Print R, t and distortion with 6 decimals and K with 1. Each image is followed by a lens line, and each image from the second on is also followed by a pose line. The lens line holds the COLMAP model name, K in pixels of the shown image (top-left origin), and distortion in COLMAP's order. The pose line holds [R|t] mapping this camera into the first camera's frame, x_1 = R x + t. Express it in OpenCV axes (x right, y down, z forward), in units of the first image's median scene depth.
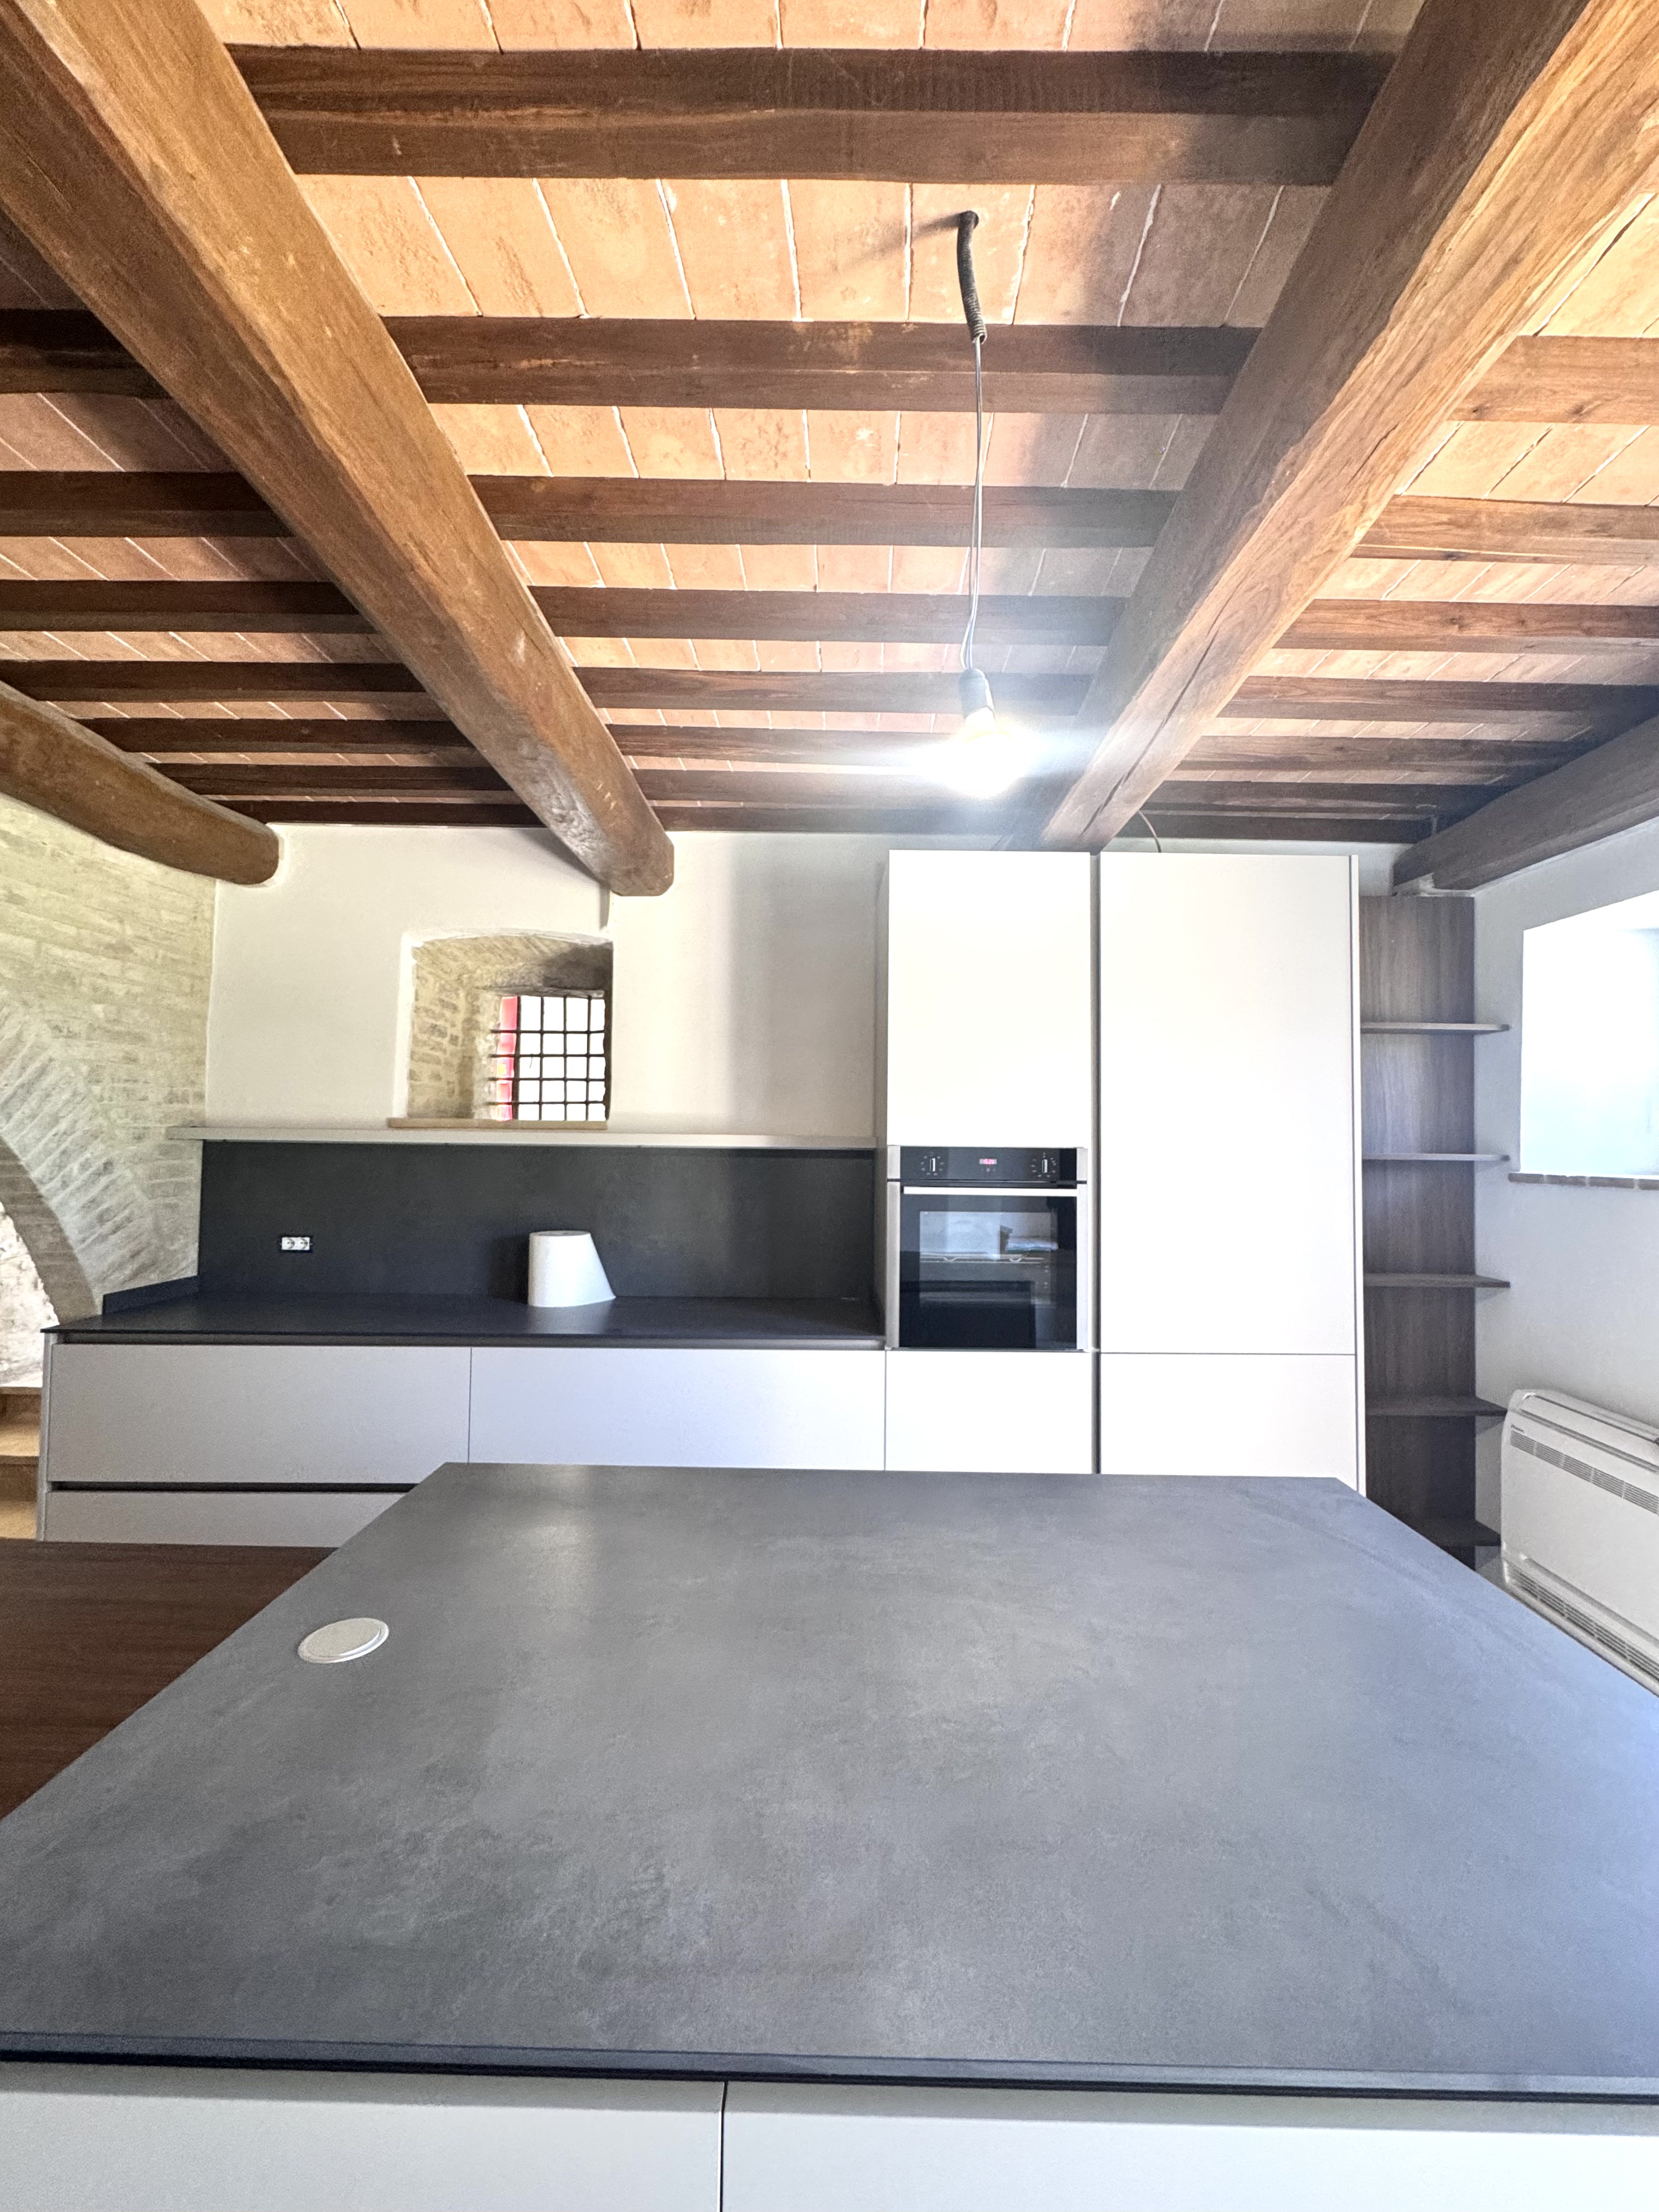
lens RADIAL K [[883.0, 0, 844.6], [0, 883.0, 1110.2], [0, 0, 1]] dist [-0.002698, -0.000312]
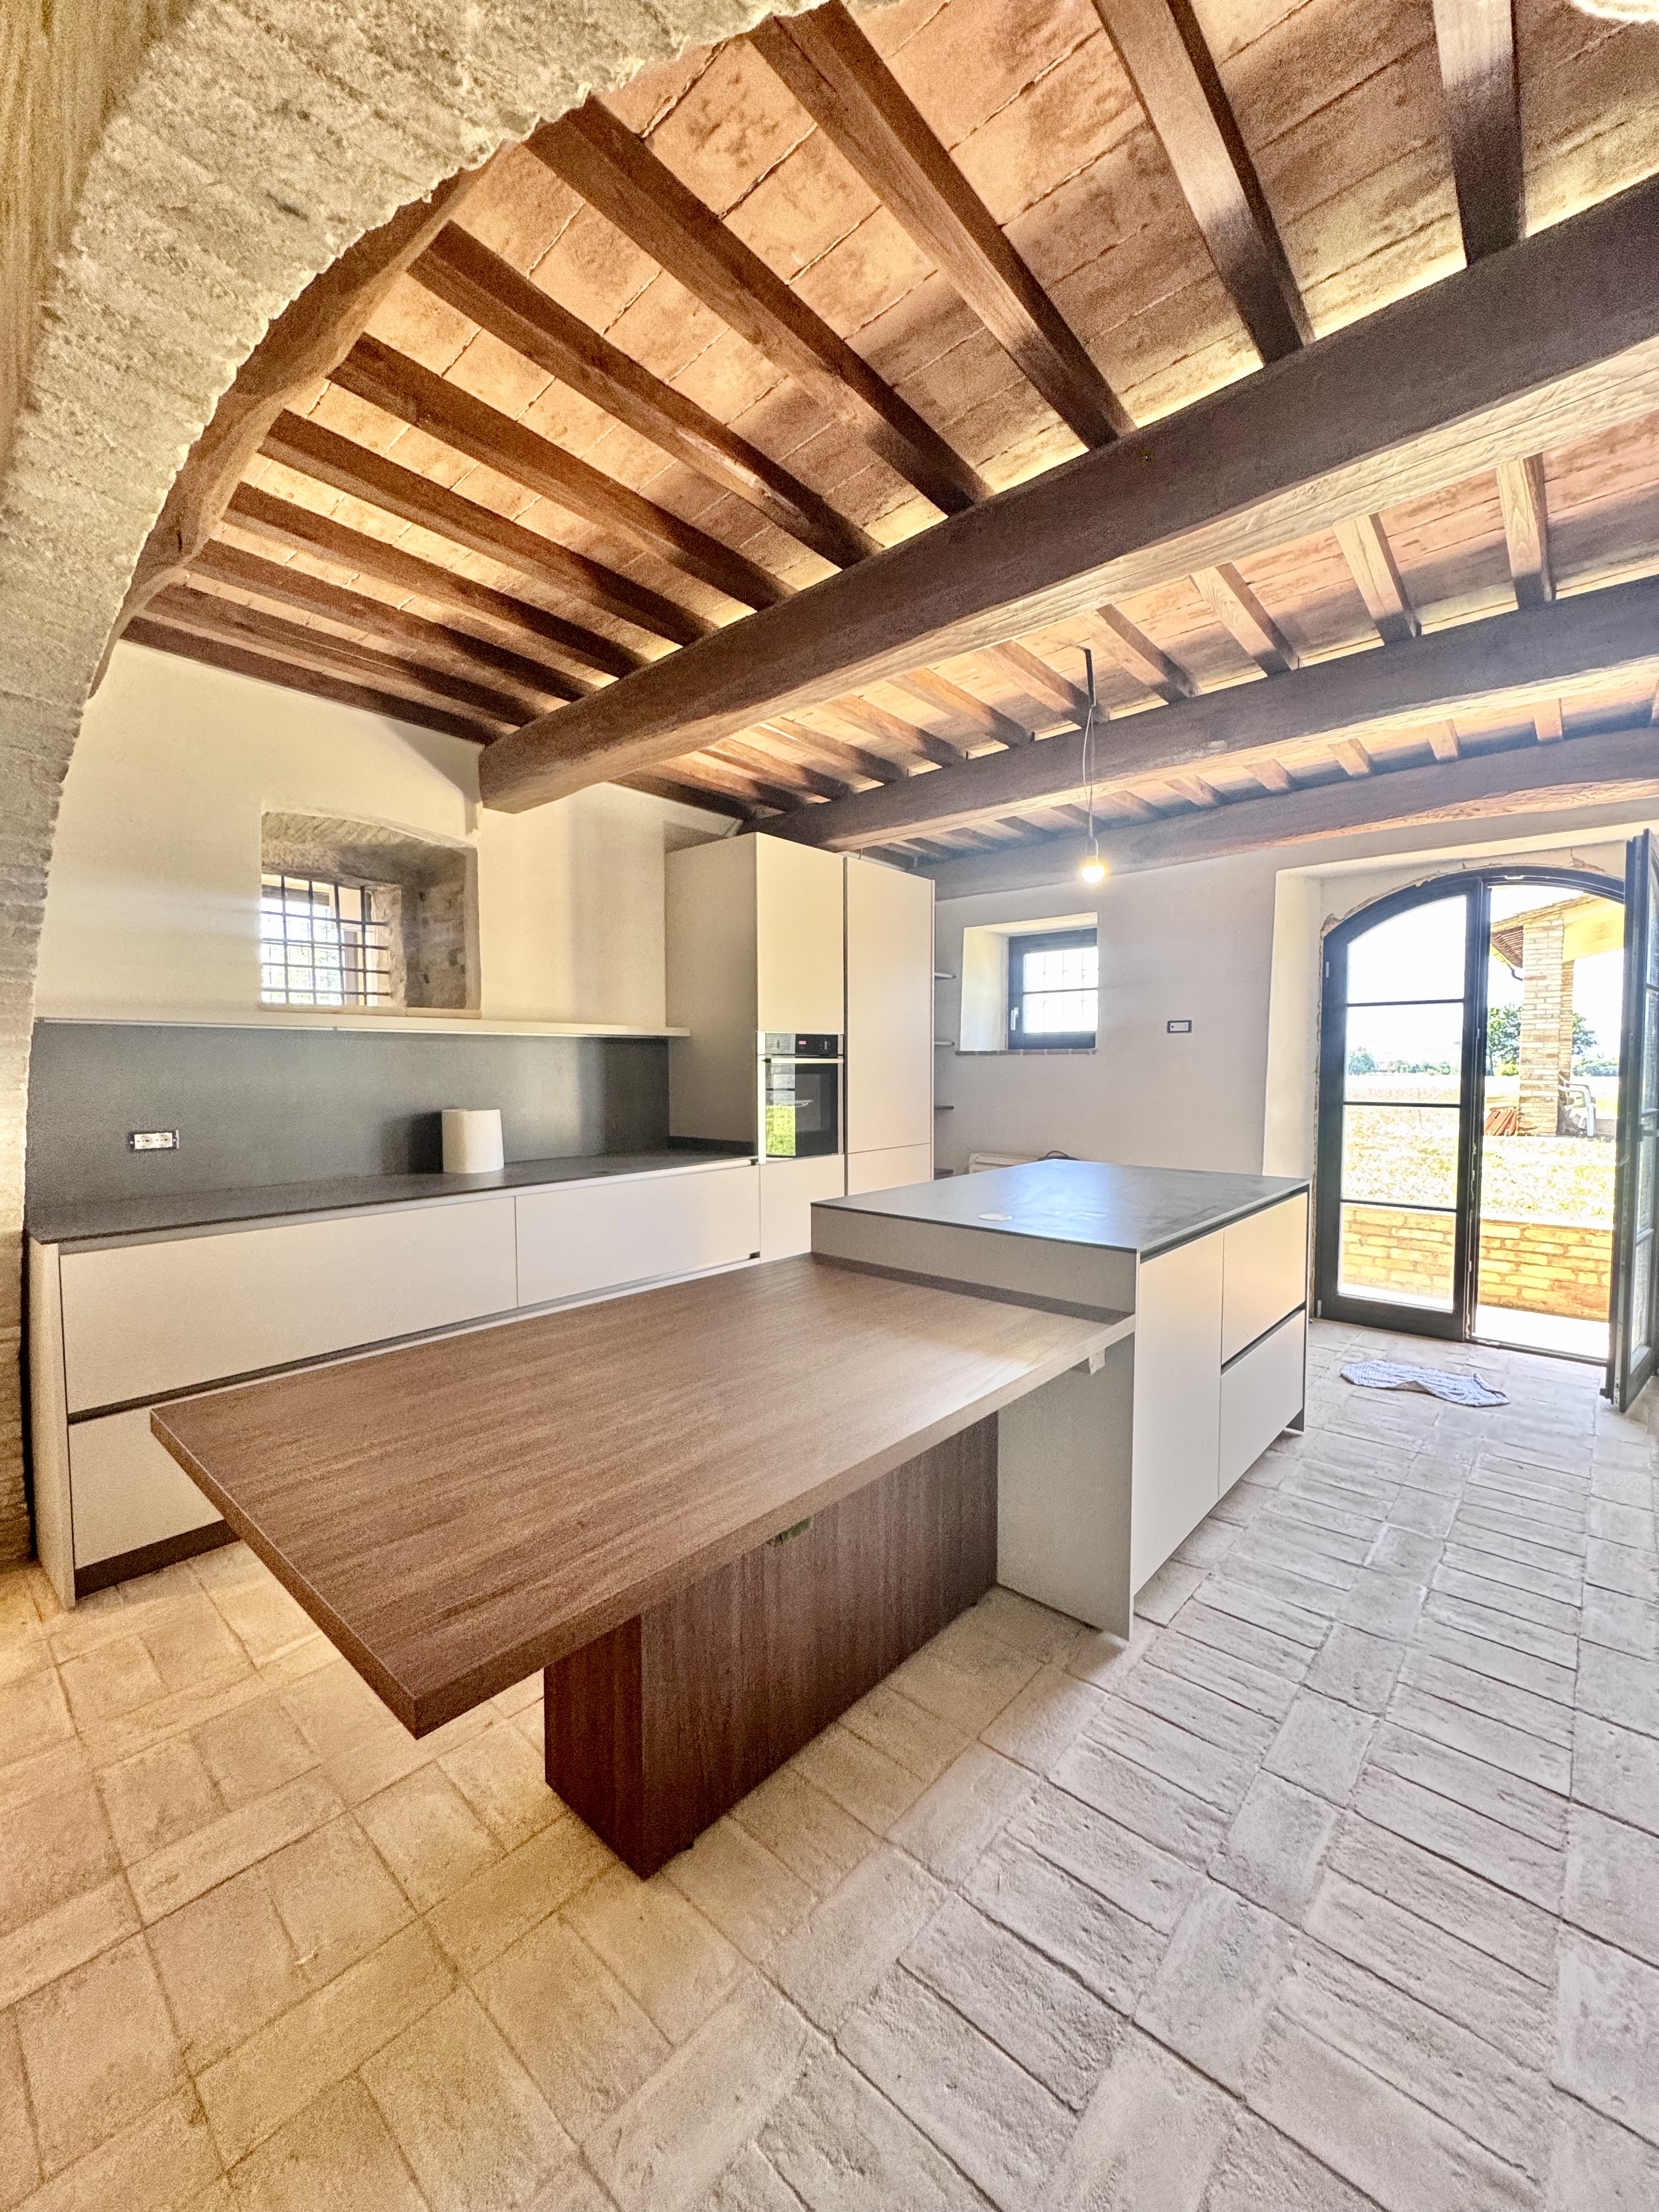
lens RADIAL K [[882.9, 0, 816.3], [0, 882.9, 1101.9], [0, 0, 1]] dist [-0.002698, -0.000312]
pose [[0.665644, -0.045367, 0.744889, -0.952866], [-0.012077, 0.997365, 0.071536, 0.048340], [-0.746172, -0.056613, 0.663342, -0.075800]]
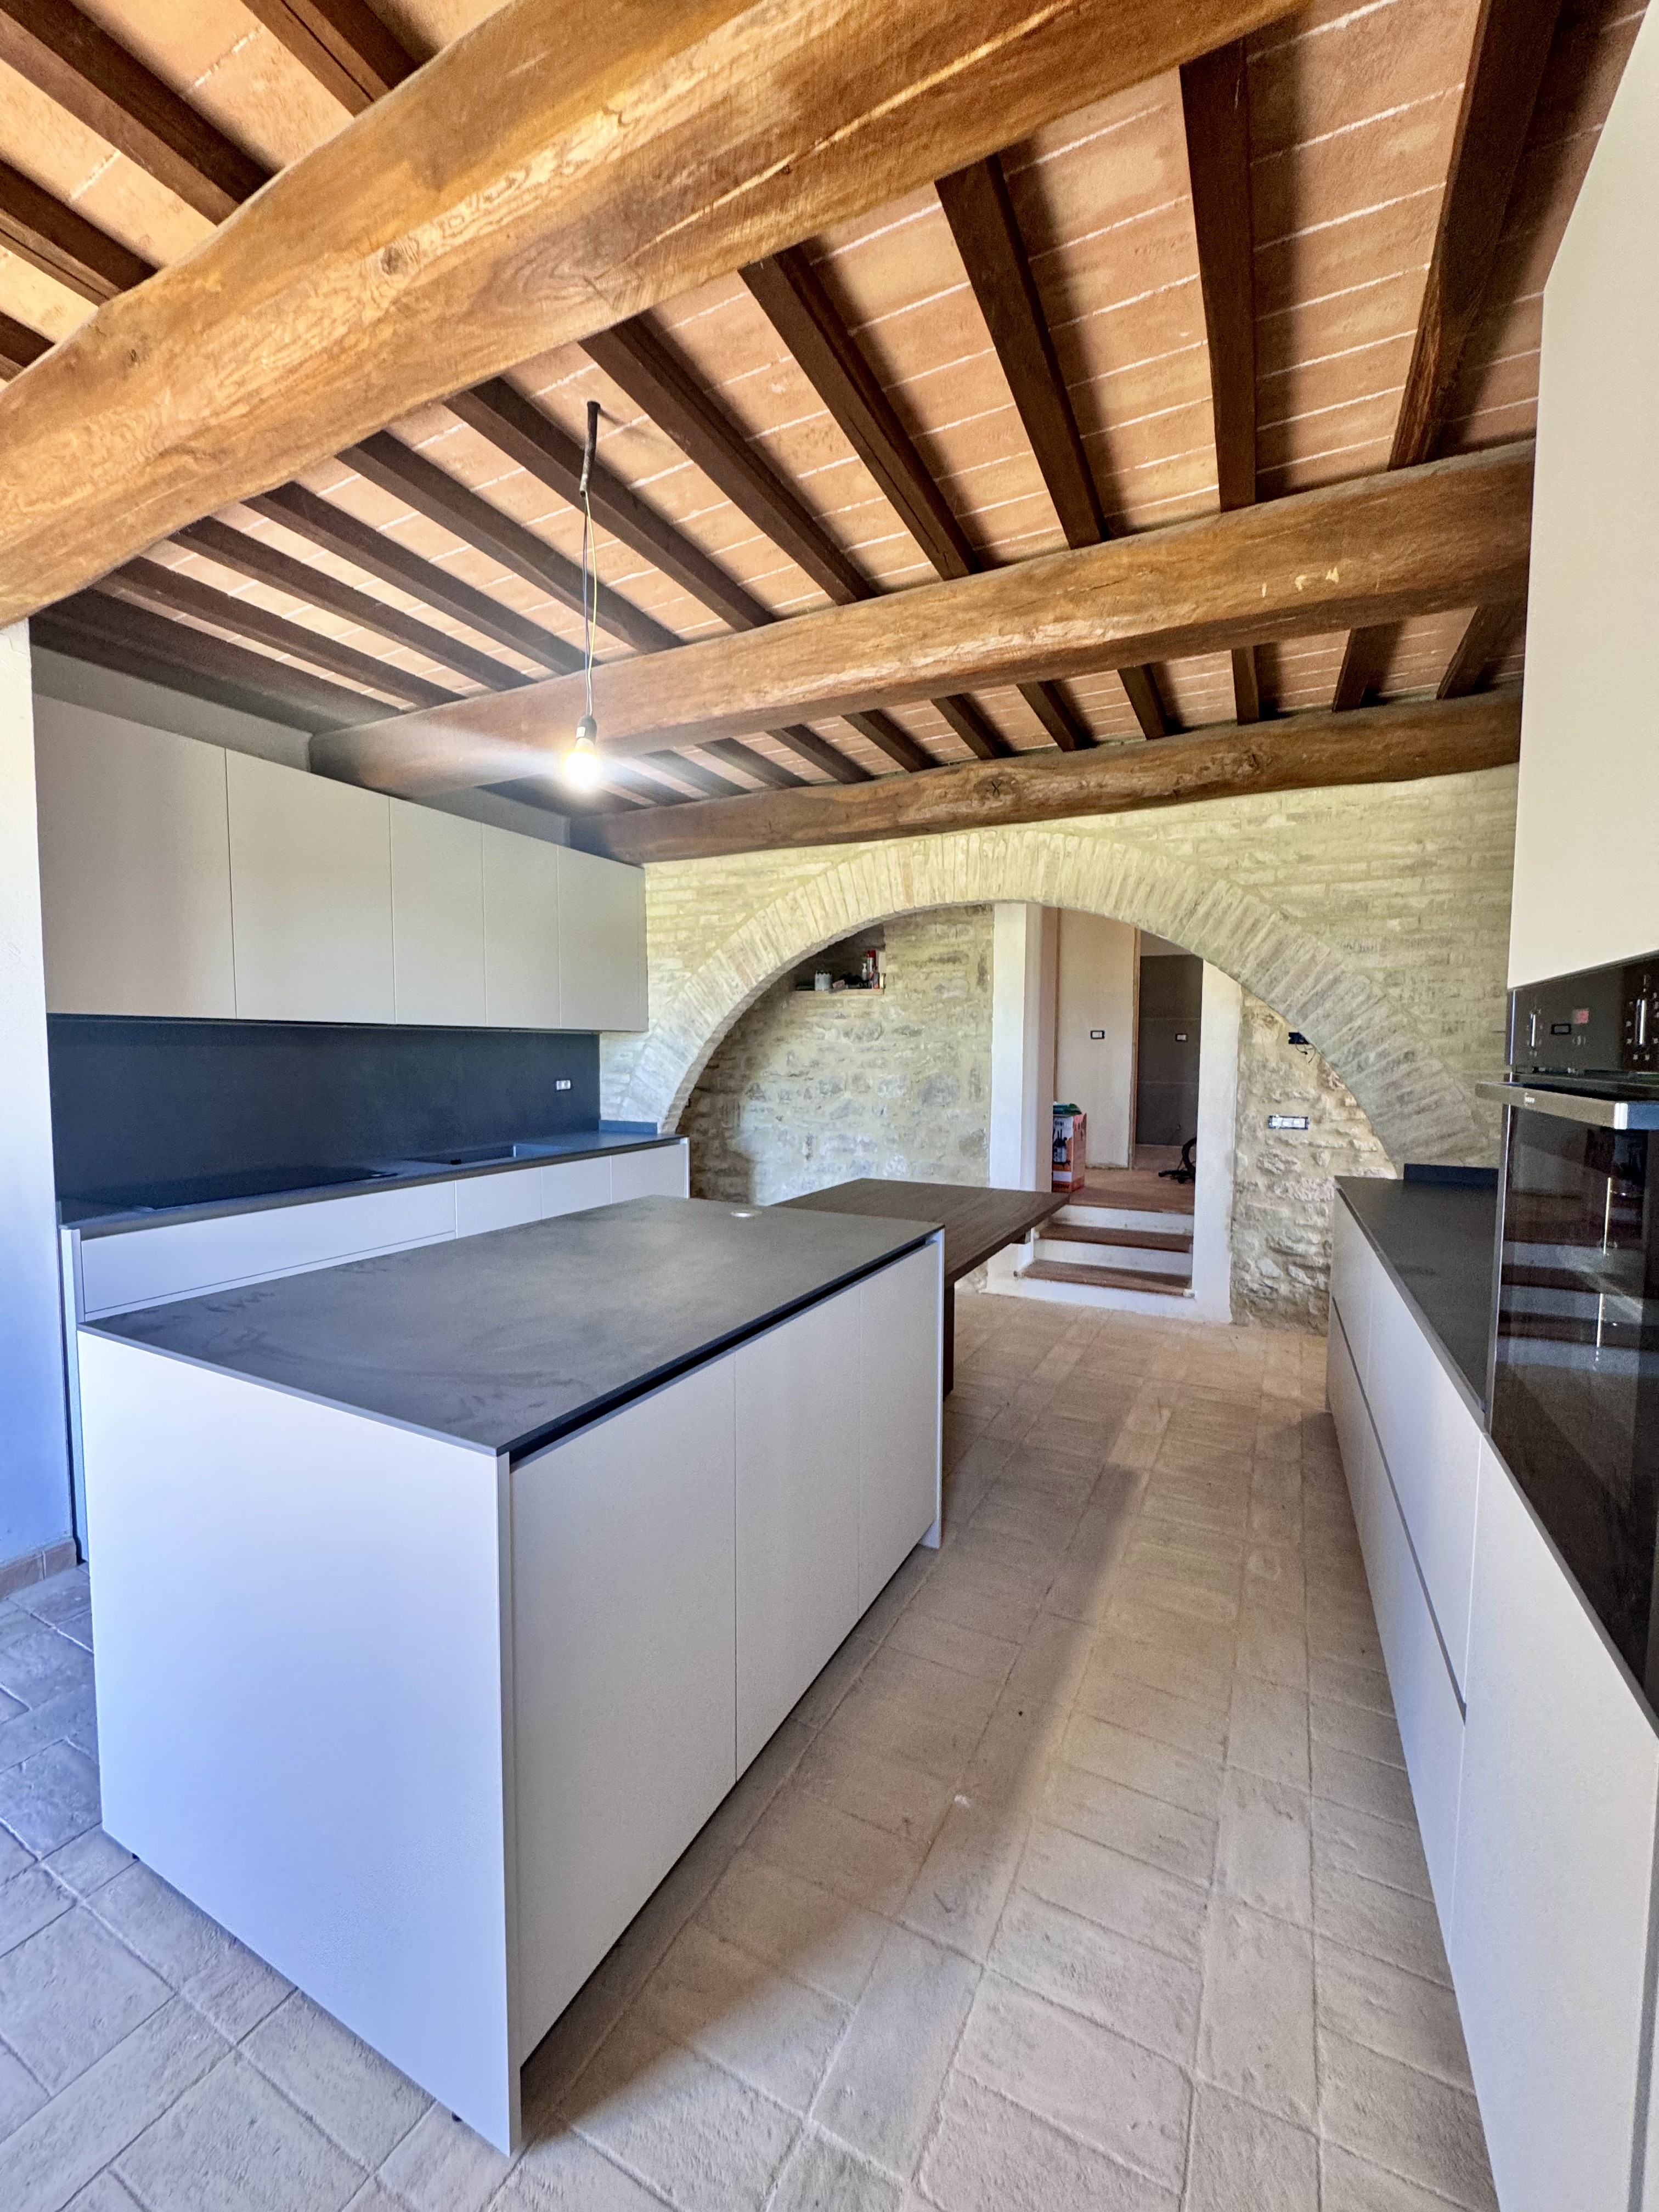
lens RADIAL K [[882.9, 0, 828.2], [0, 882.9, 1105.4], [0, 0, 1]] dist [-0.002698, -0.000312]
pose [[-0.451098, 0.051493, -0.890988, 0.577968], [0.024874, 0.998672, 0.045123, 0.058210], [0.892128, -0.001807, -0.451780, 0.854460]]
